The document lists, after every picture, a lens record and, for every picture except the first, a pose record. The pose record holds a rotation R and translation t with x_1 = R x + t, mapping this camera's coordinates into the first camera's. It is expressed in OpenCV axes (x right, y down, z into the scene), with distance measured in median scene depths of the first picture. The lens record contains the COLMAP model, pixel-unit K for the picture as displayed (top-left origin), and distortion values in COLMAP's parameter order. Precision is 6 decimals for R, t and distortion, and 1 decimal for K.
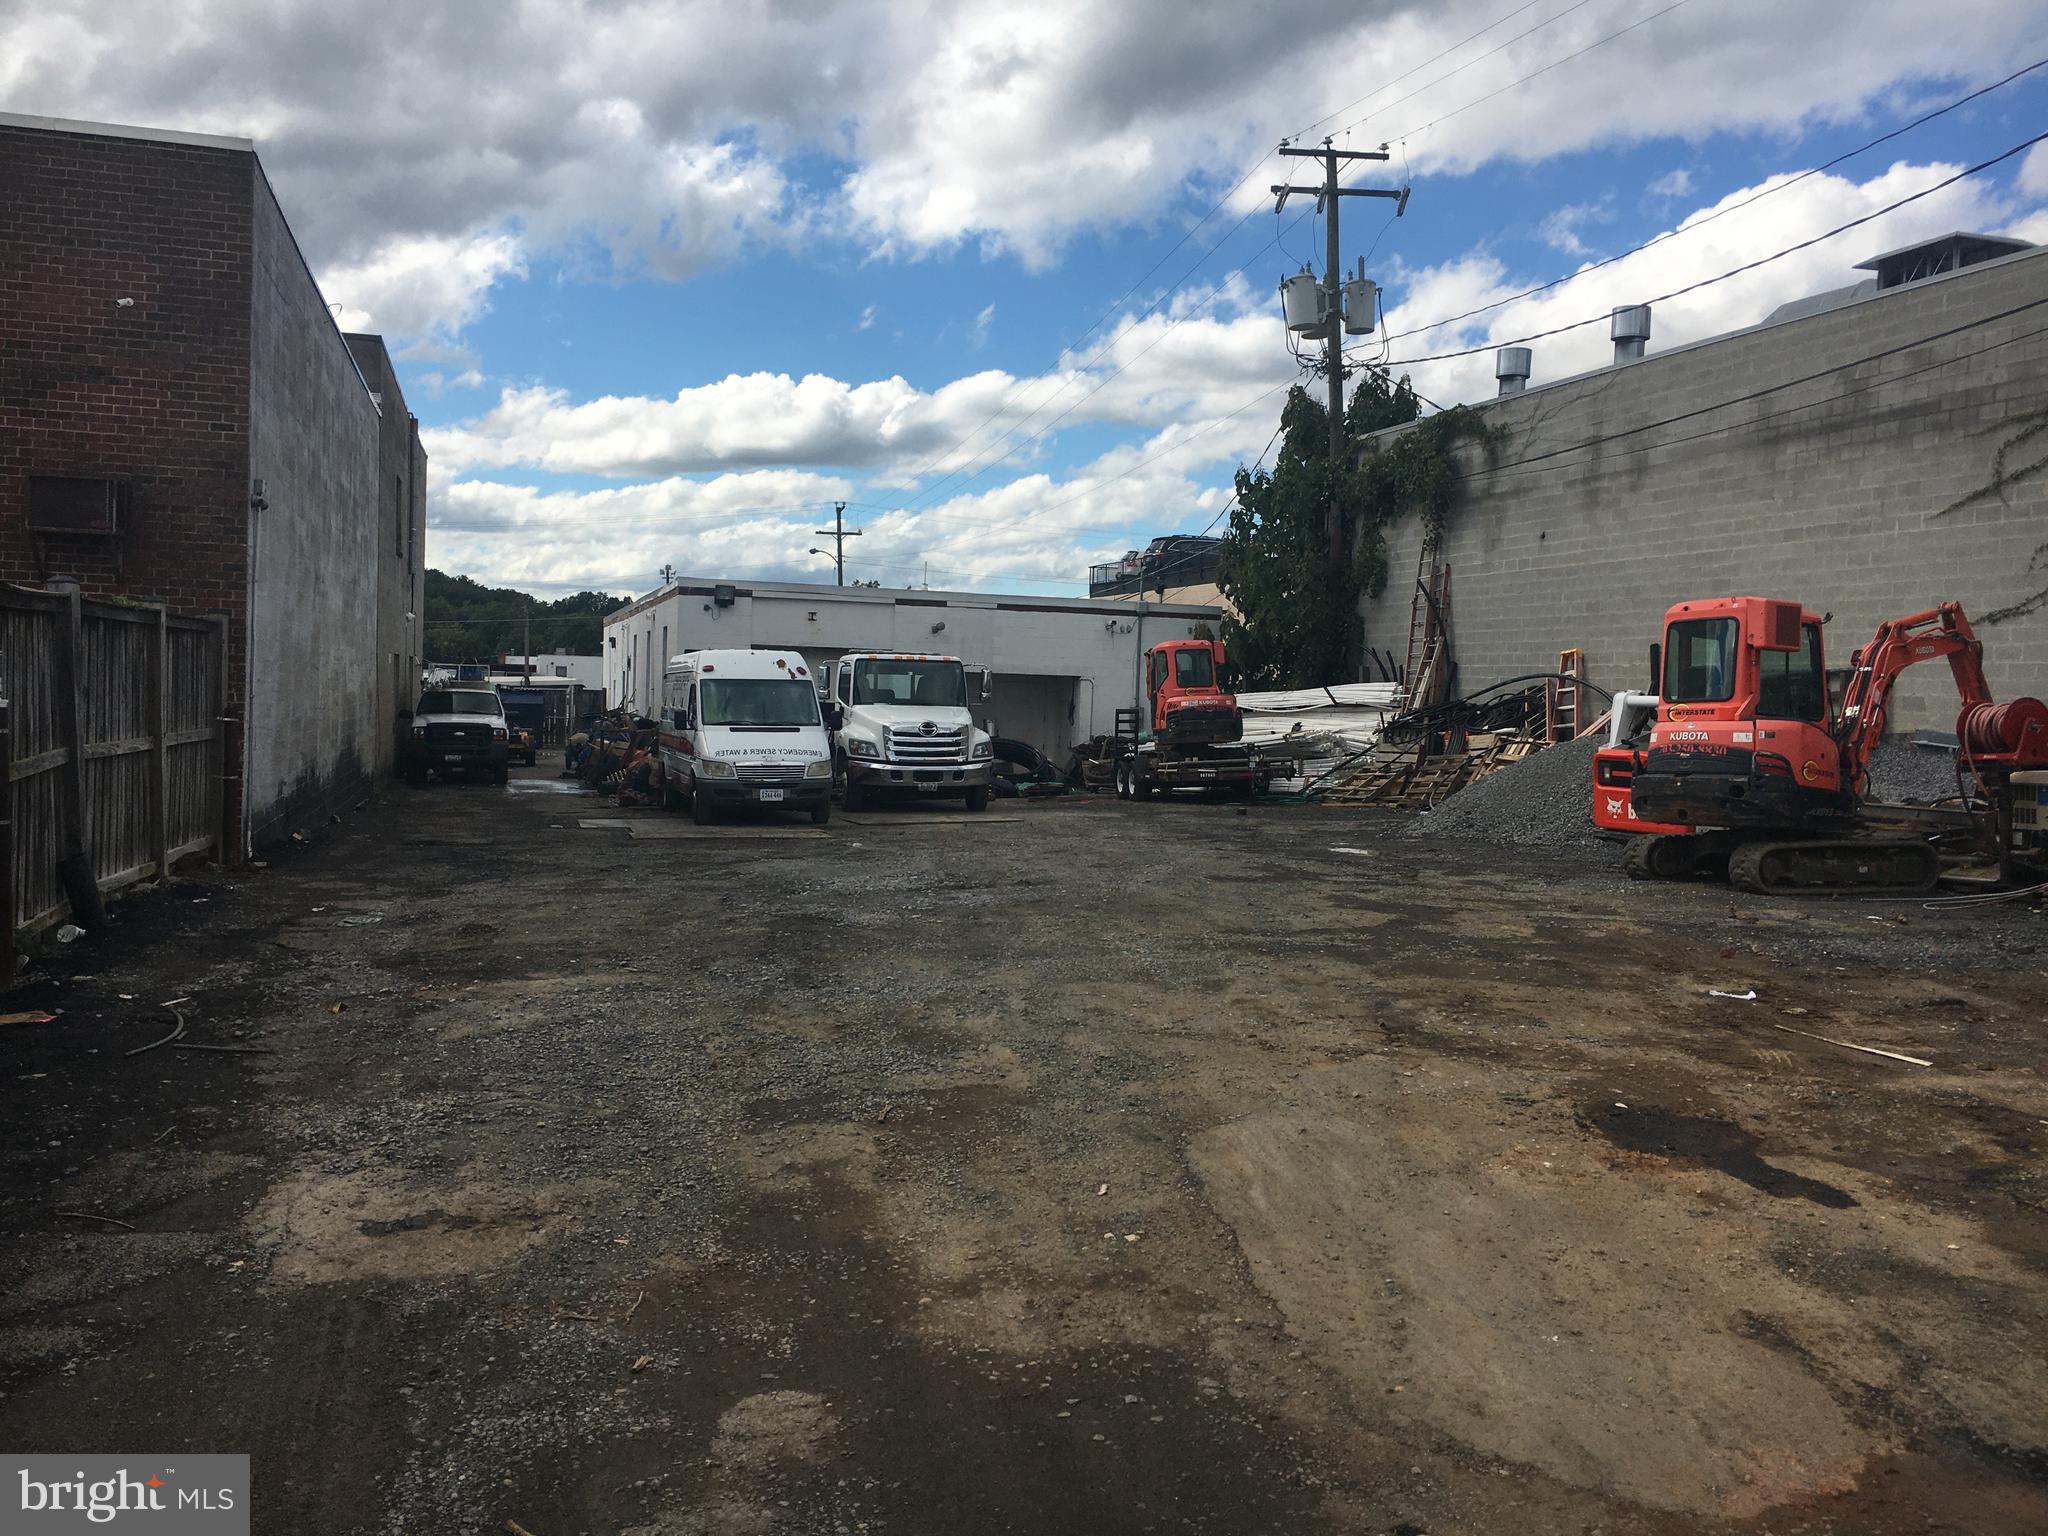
lens RADIAL K [[1687.4, 0, 1024.0], [0, 1687.4, 768.0], [0, 0, 1]] dist [0.043645, 0.000405]
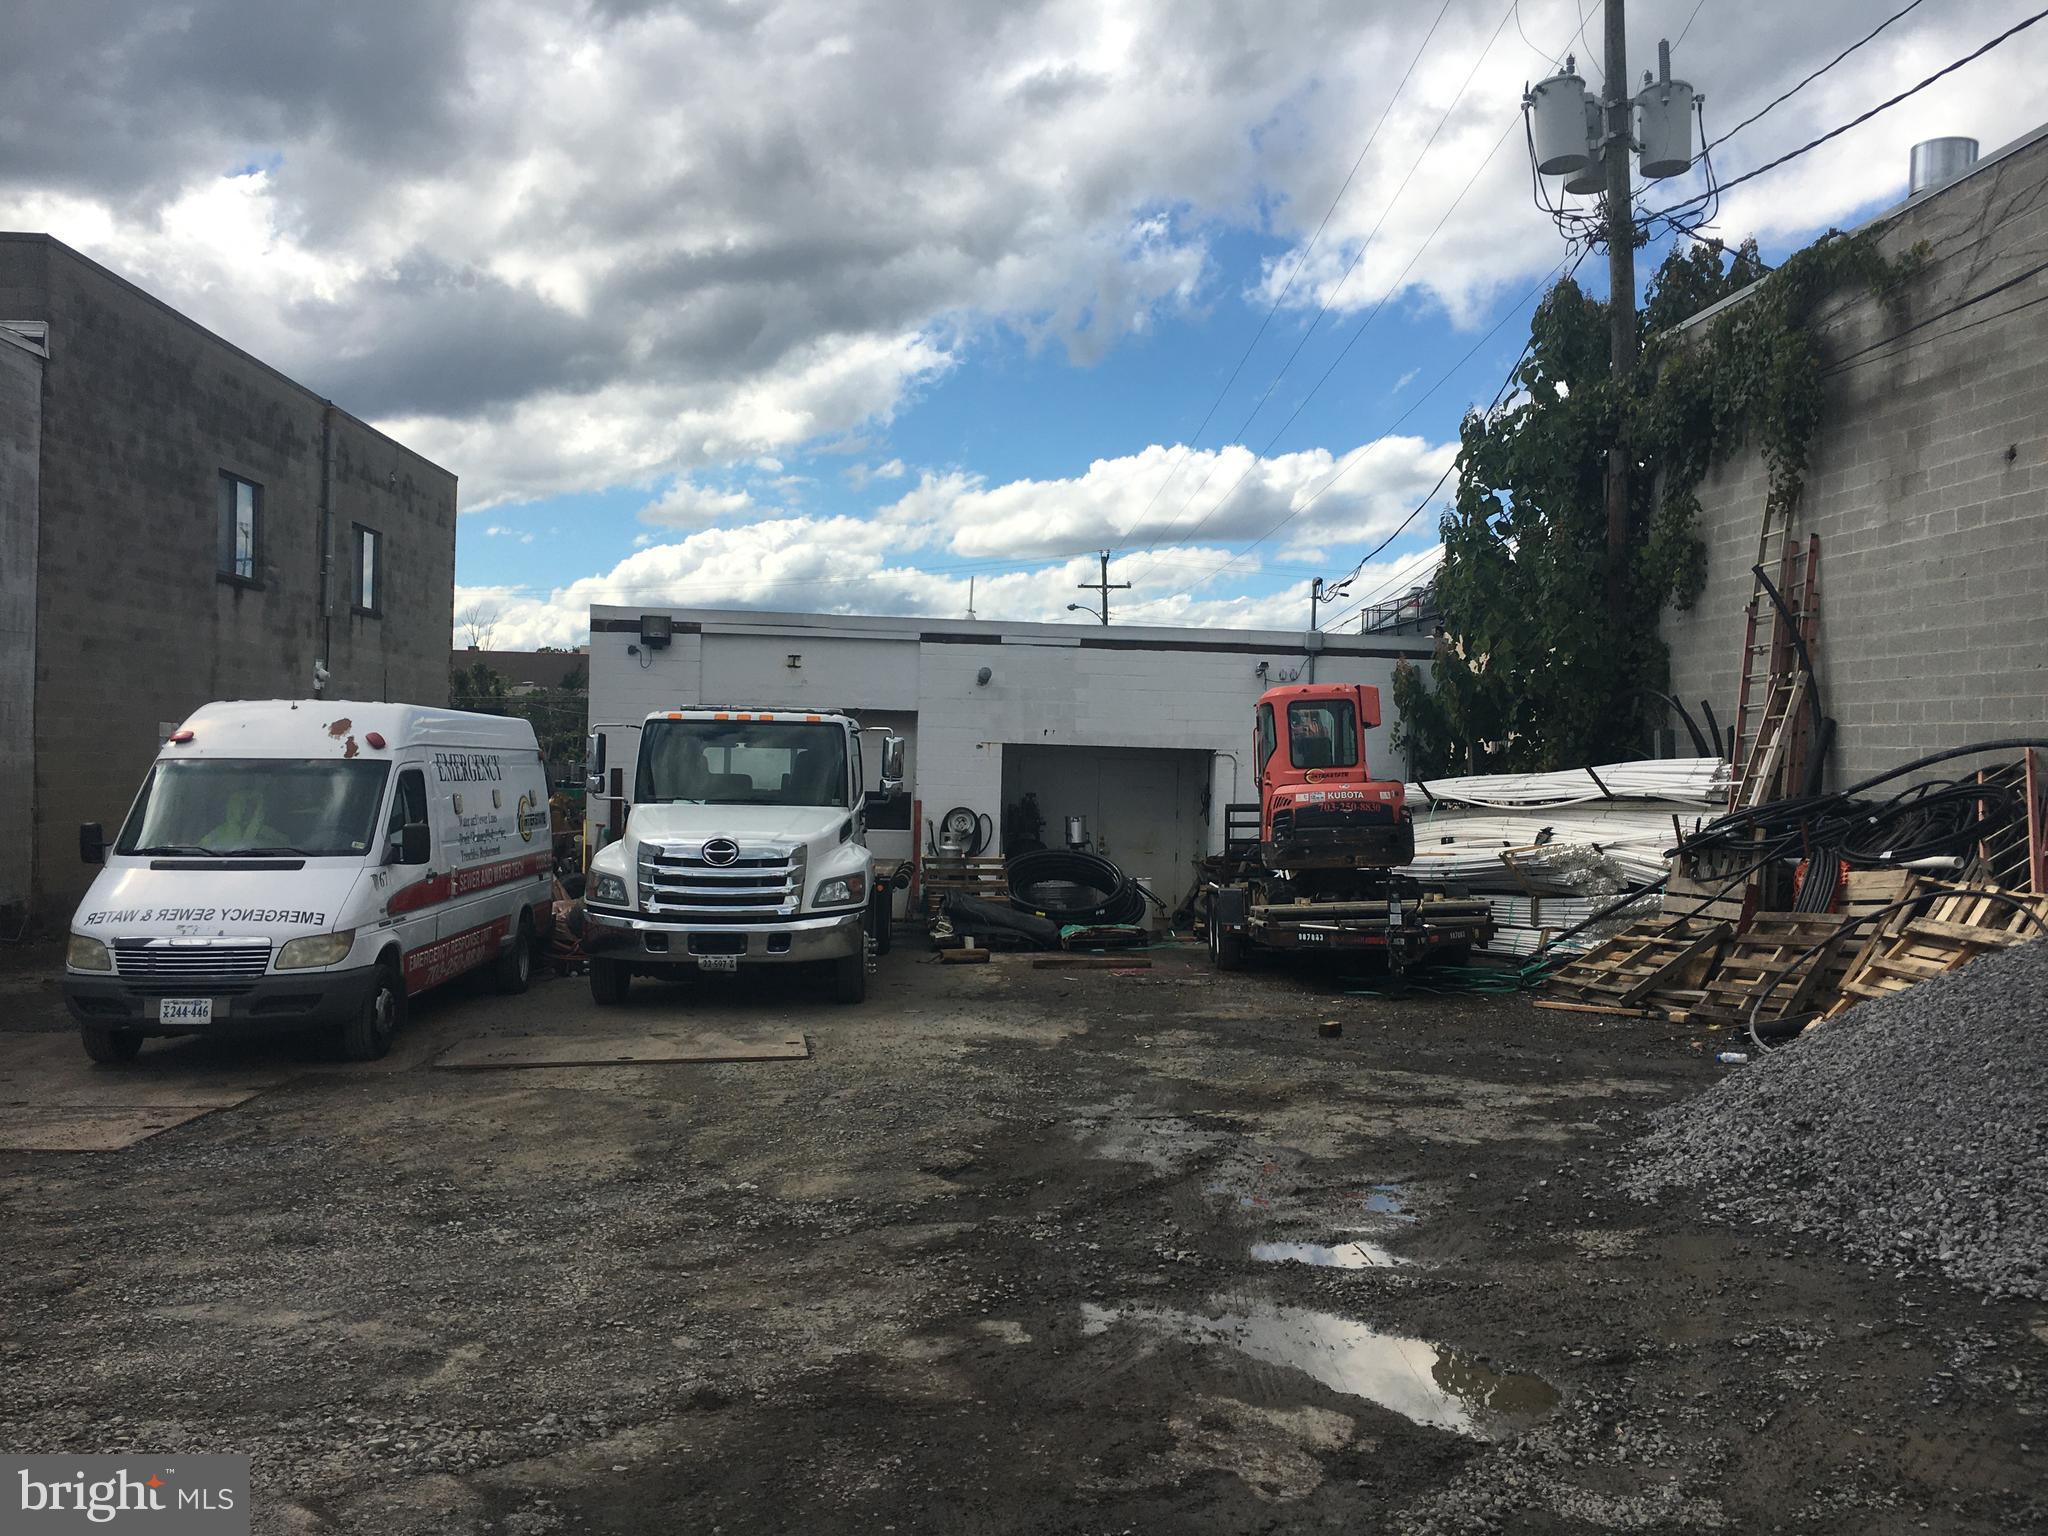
lens RADIAL K [[1731.2, 0, 1024.0], [0, 1731.2, 768.0], [0, 0, 1]] dist [0.090369, -0.143748]
pose [[0.977370, -0.002909, -0.211517, 0.123350], [-0.006489, 0.999023, -0.043726, -0.021762], [0.211438, 0.044109, 0.976396, 0.411763]]
